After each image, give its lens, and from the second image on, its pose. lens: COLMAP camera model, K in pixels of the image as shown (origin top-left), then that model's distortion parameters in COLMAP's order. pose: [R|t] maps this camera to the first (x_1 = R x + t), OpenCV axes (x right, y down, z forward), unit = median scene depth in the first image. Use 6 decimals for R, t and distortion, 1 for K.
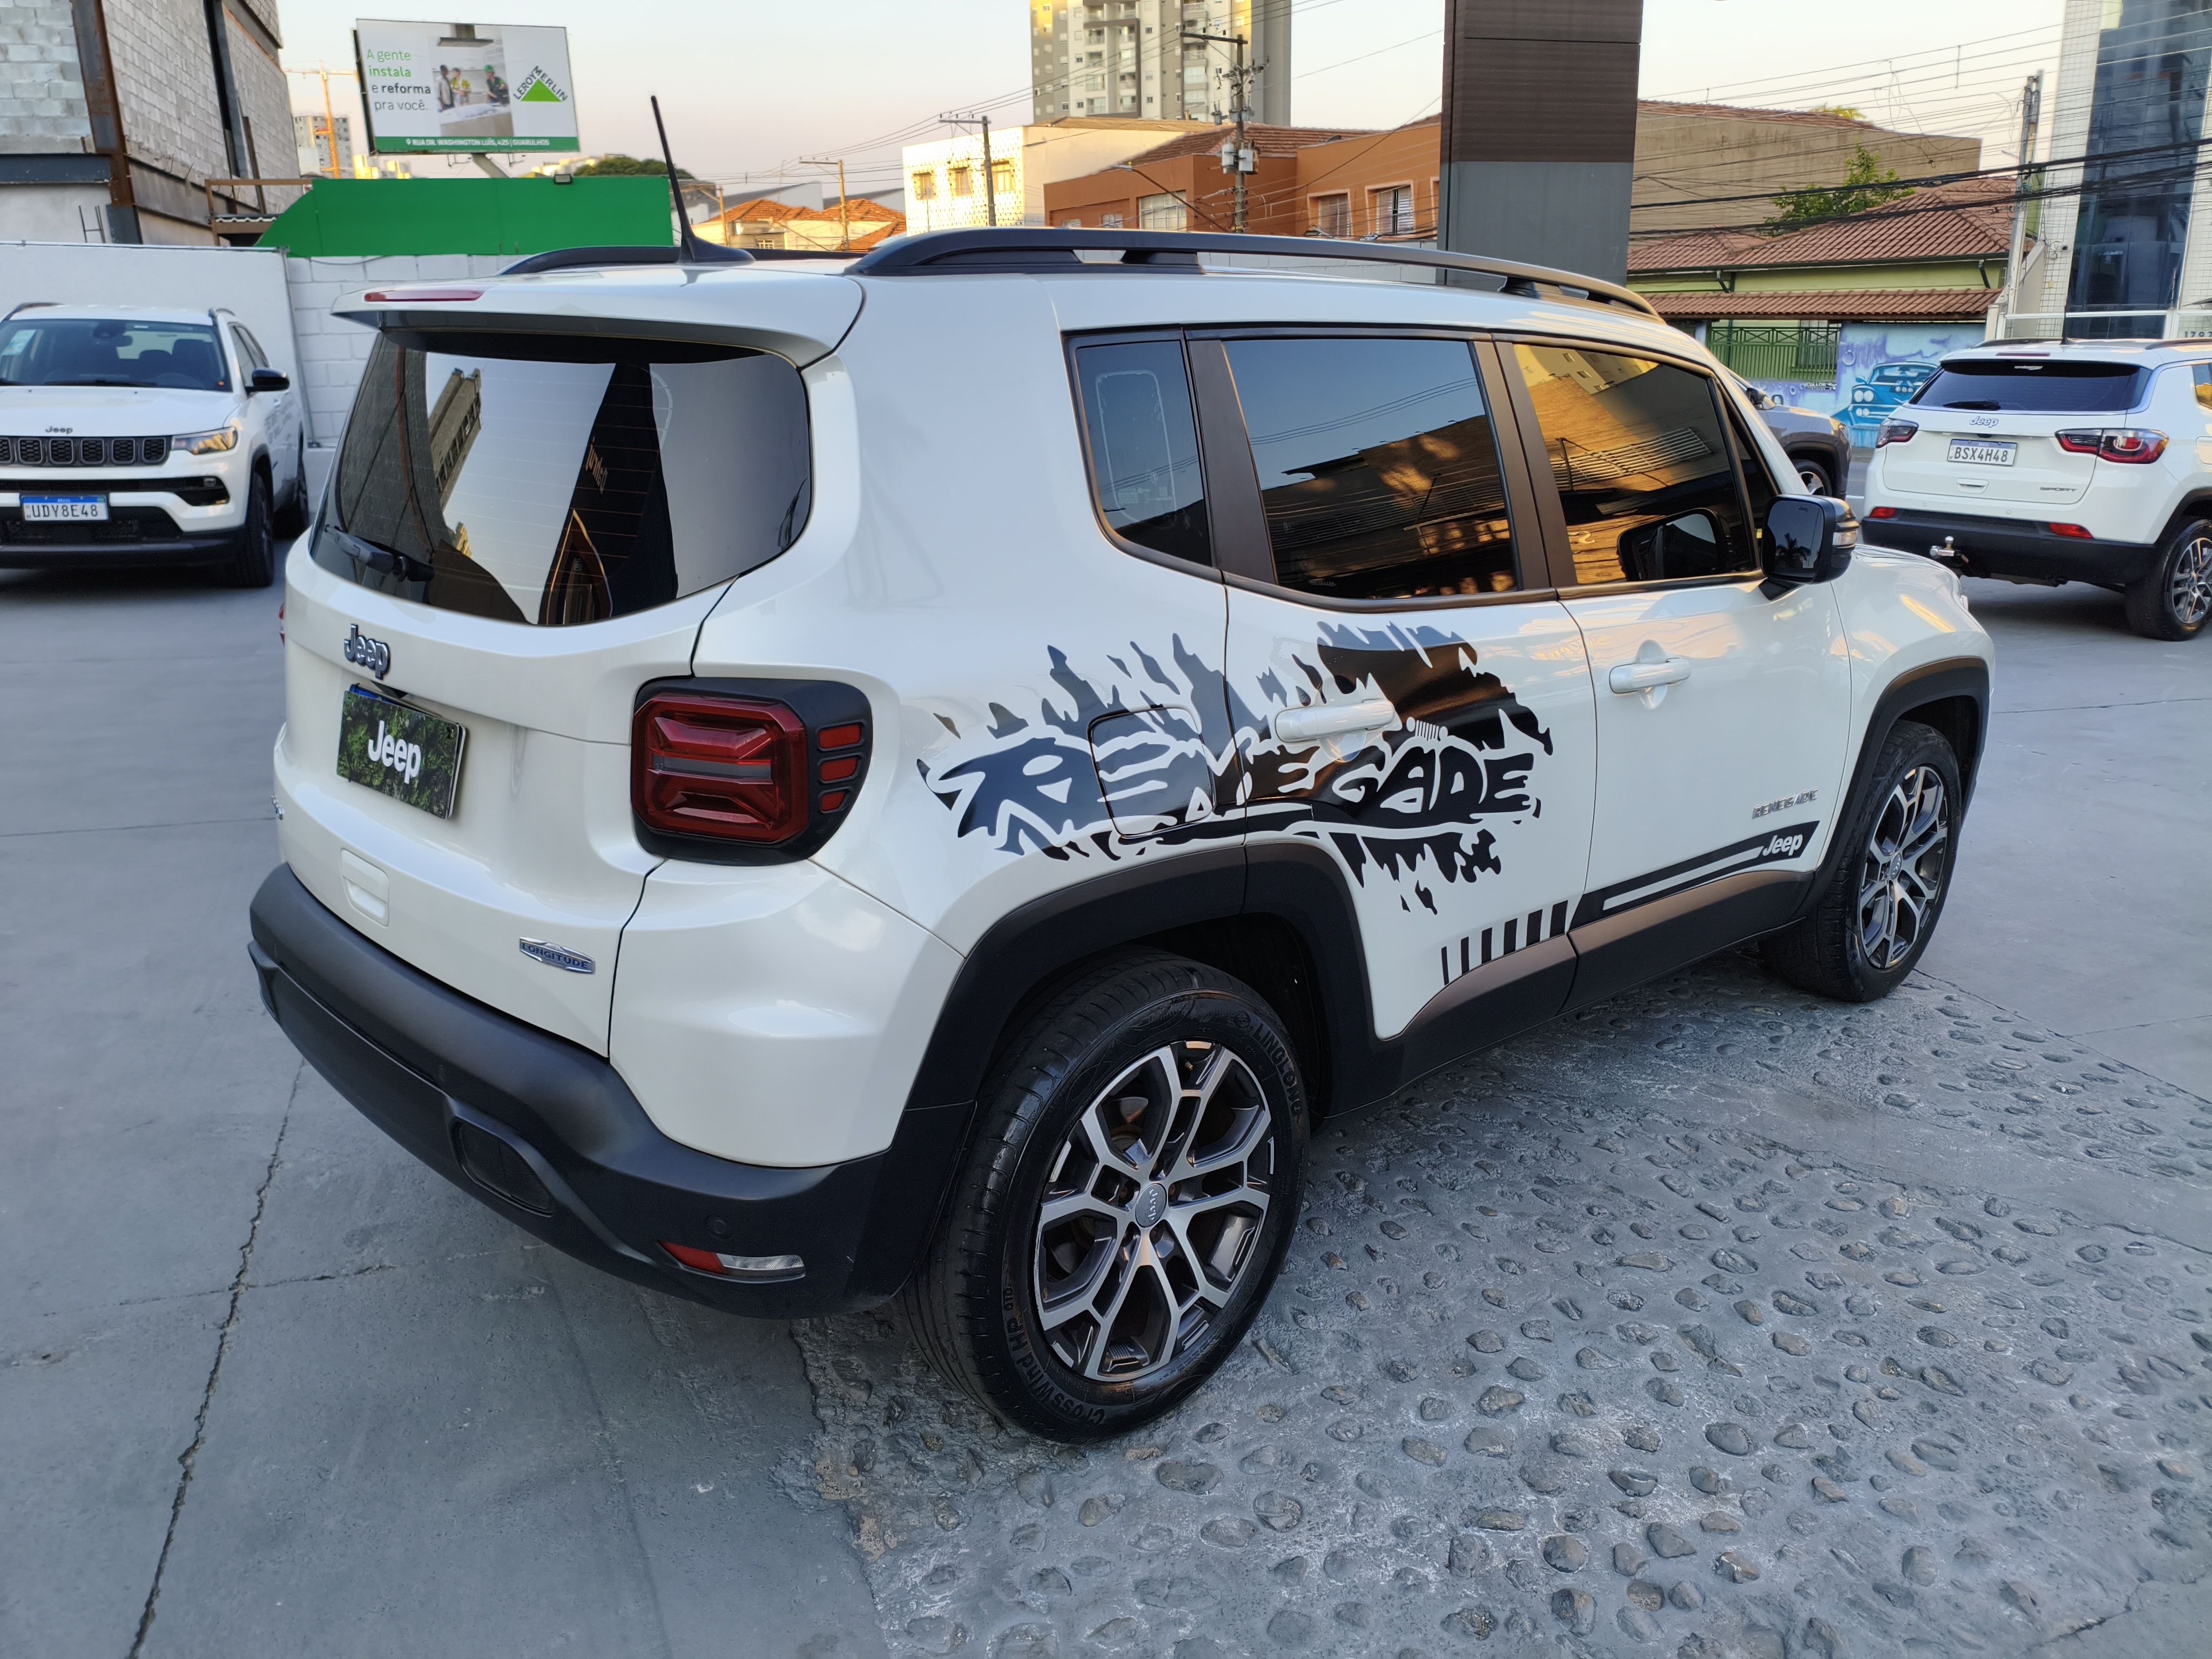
lens RADIAL K [[1745.2, 0, 1061.1], [0, 1745.2, 789.4], [0, 0, 1]] dist [0.025576, -0.037787]
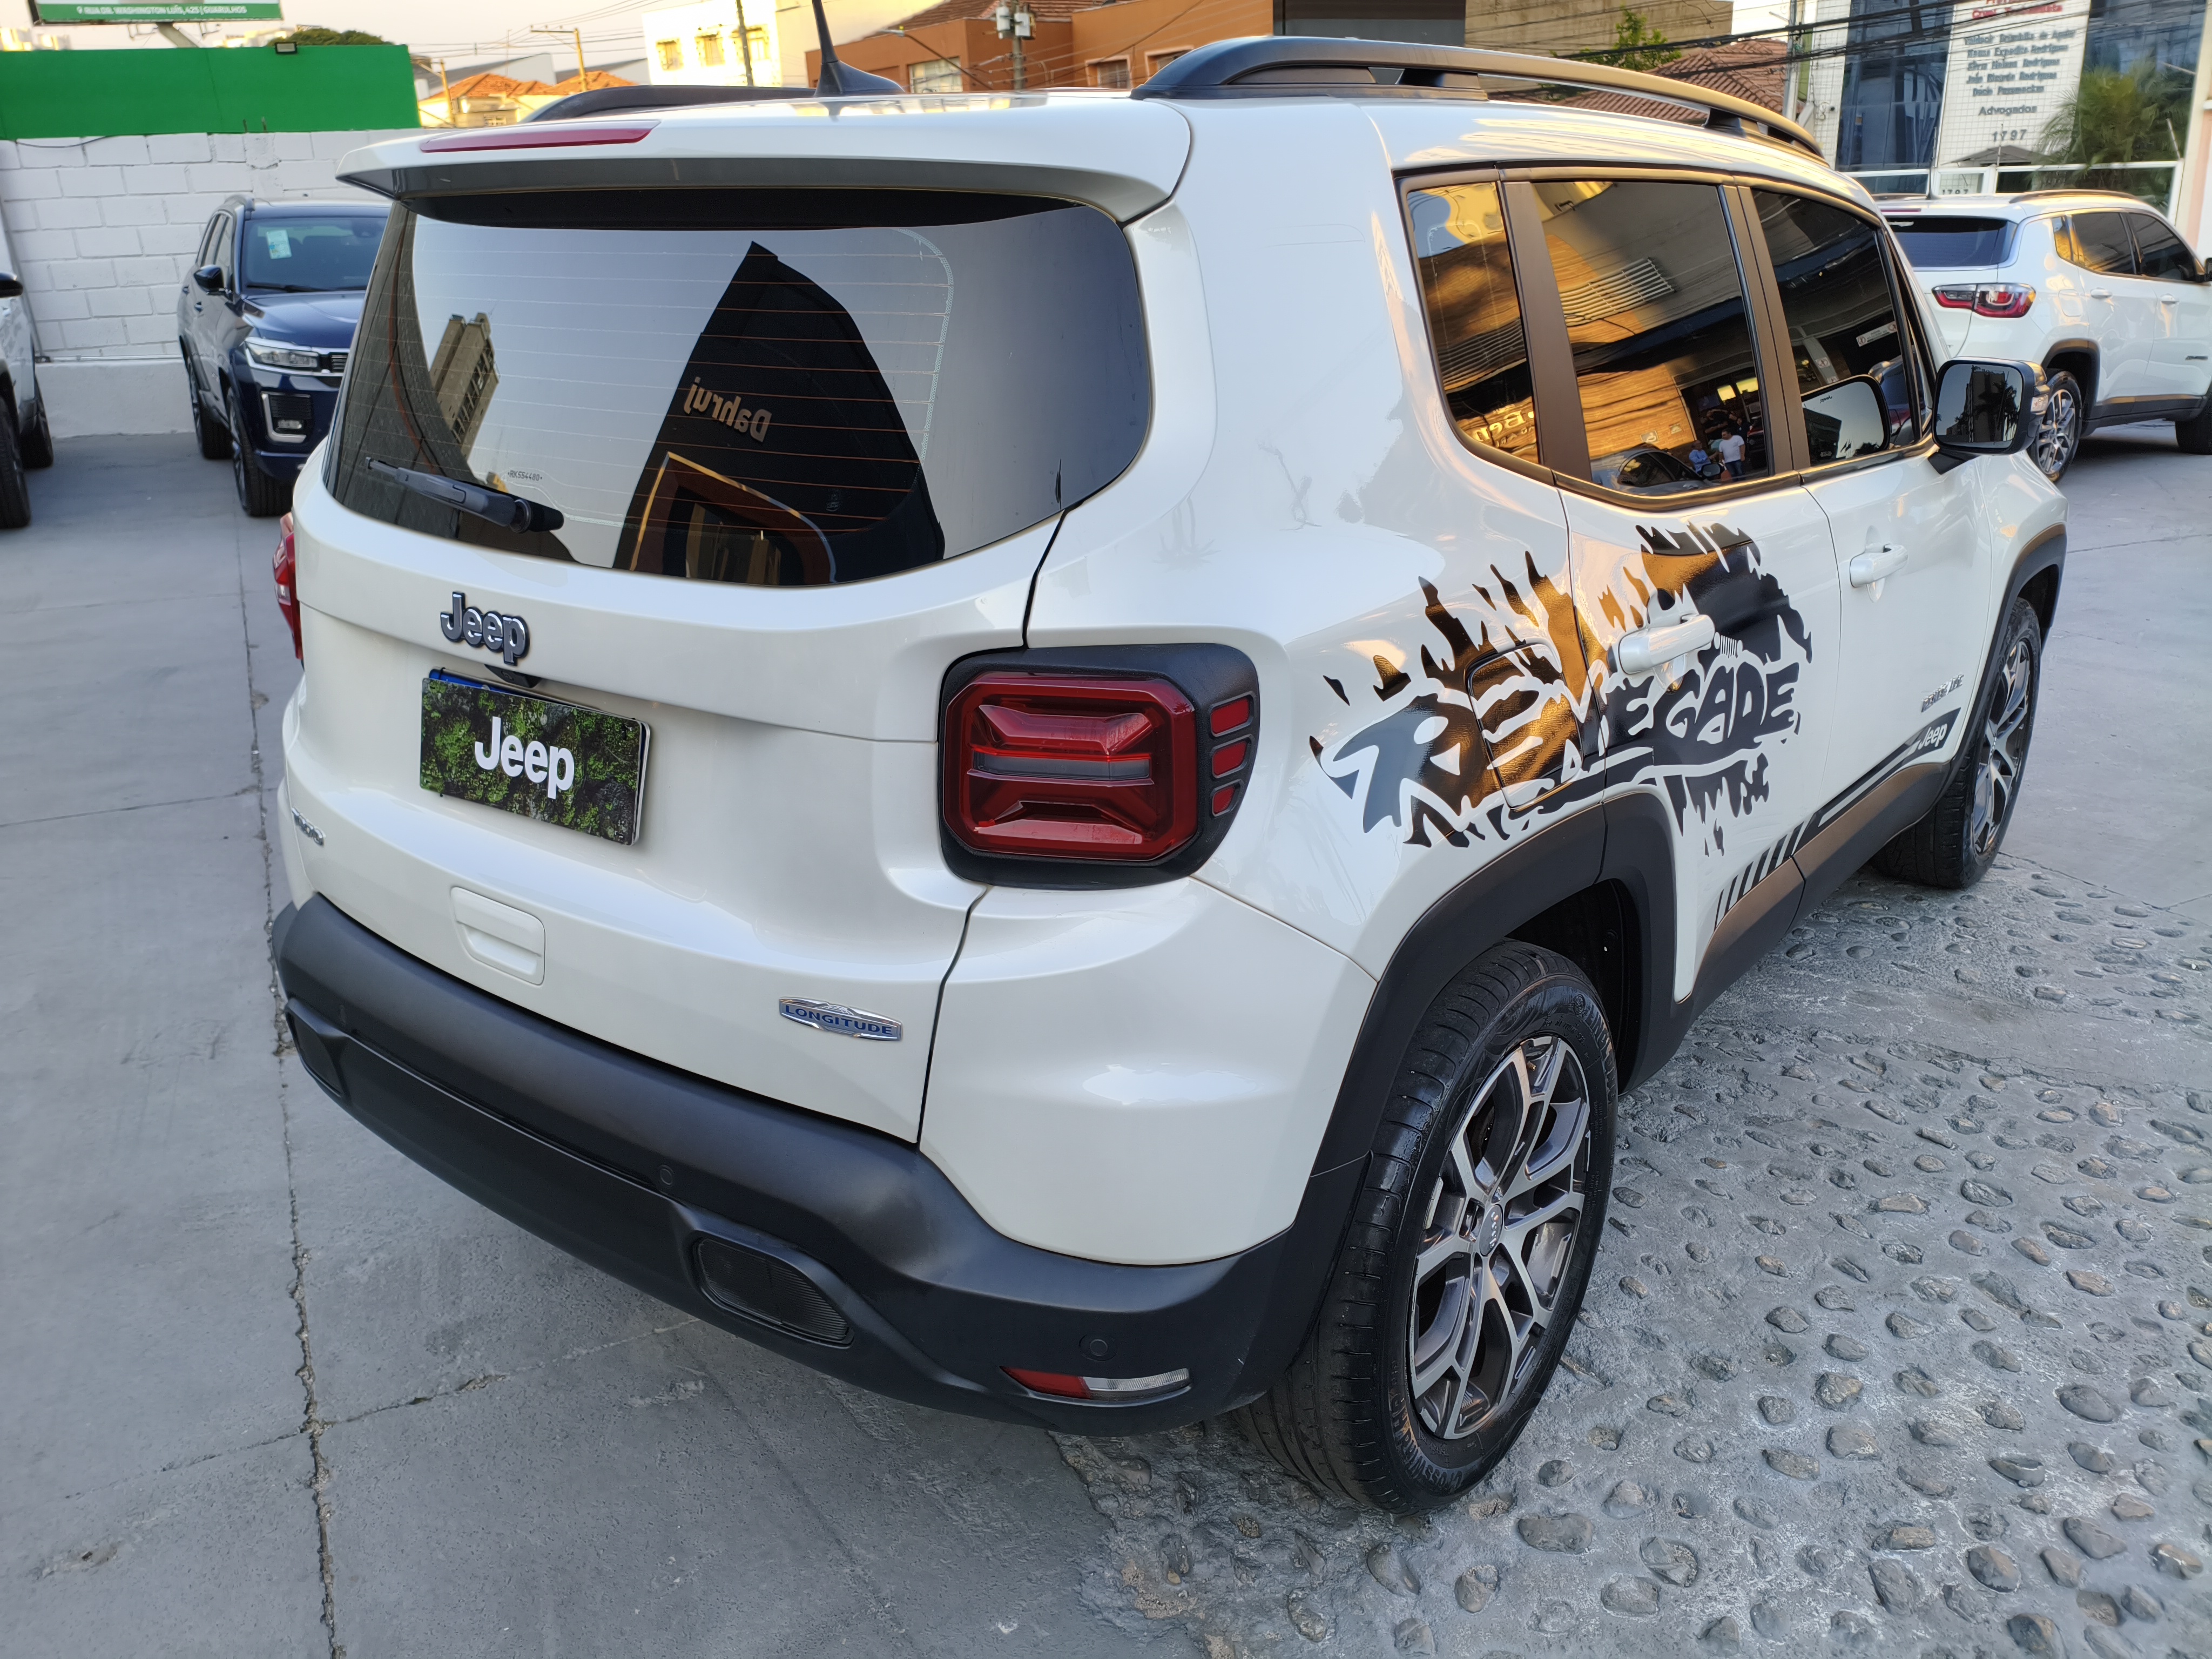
lens RADIAL K [[1750.8, 0, 1121.6], [0, 1750.8, 823.7], [0, 0, 1]] dist [-0.001256, -0.001773]
pose [[0.985776, -0.073202, 0.151282, -0.224640], [0.060740, 0.994492, 0.085421, -0.039148], [-0.156702, -0.075017, 0.984793, 0.191276]]
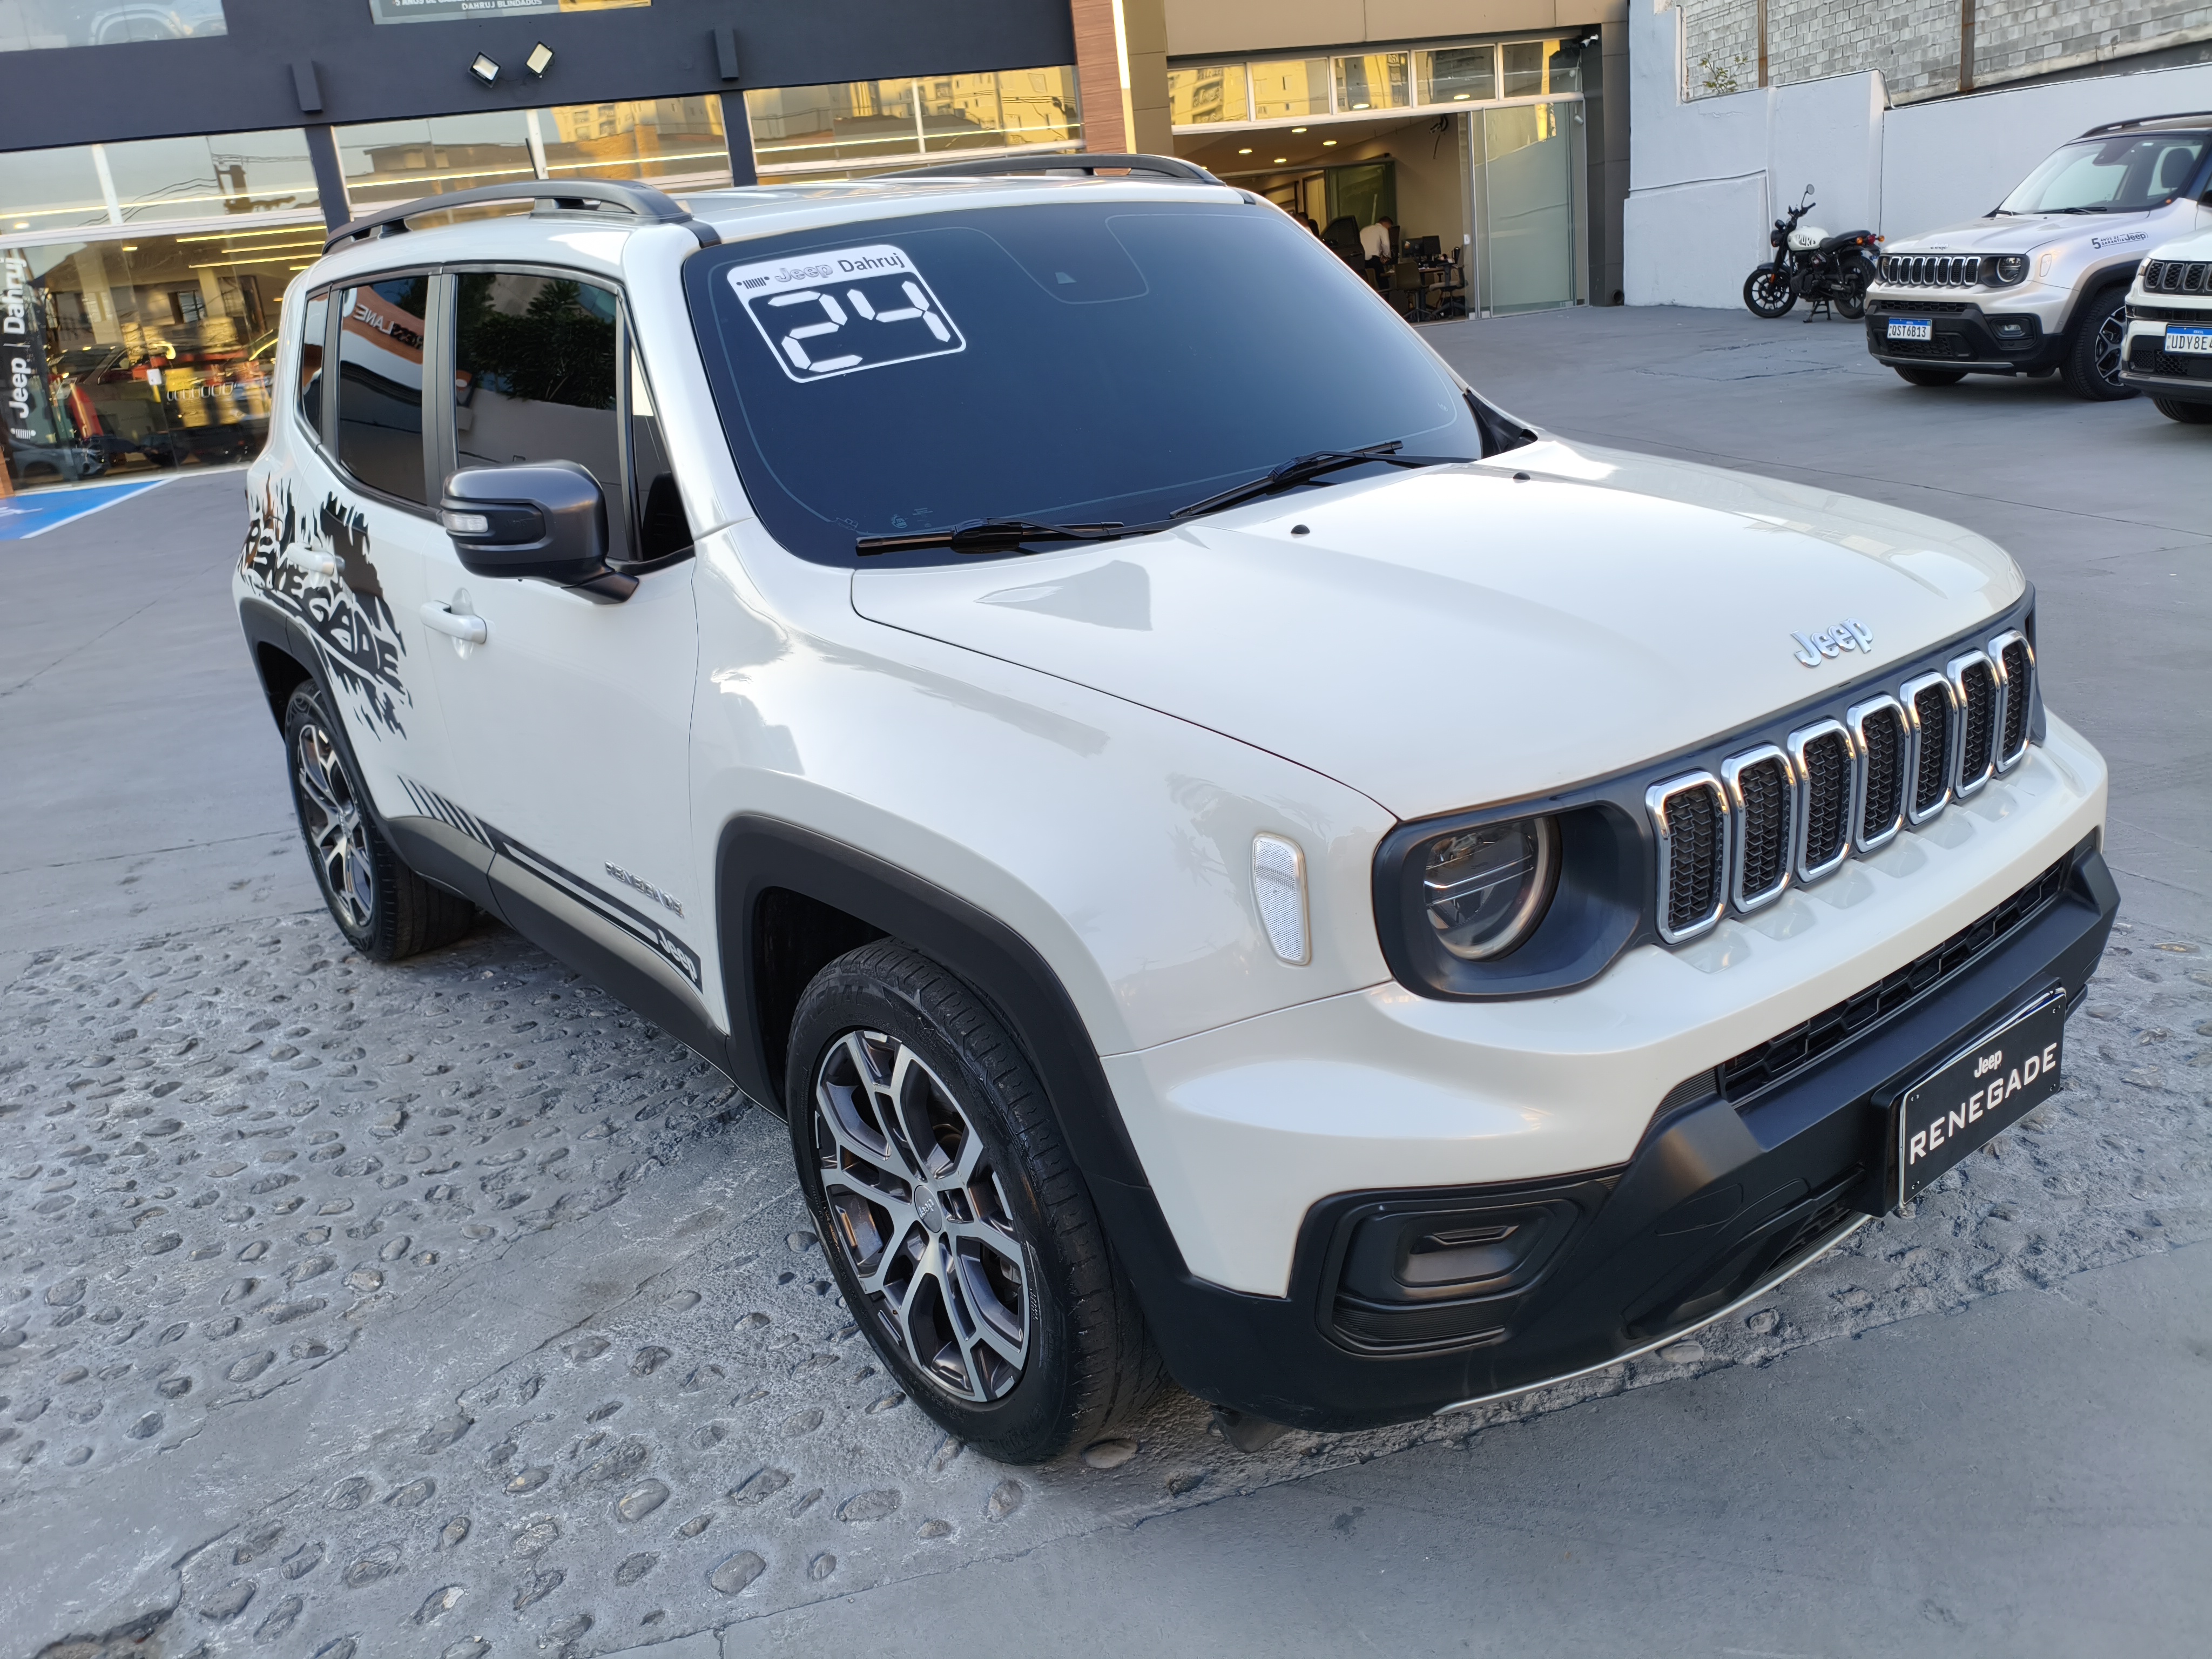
lens RADIAL K [[1750.8, 0, 1121.6], [0, 1750.8, 823.7], [0, 0, 1]] dist [-0.001256, -0.001773]
pose [[-0.069916, 0.306808, -0.949200, 1.479772], [-0.169303, 0.934075, 0.314390, -0.384488], [0.983081, 0.182683, -0.013363, 1.636544]]
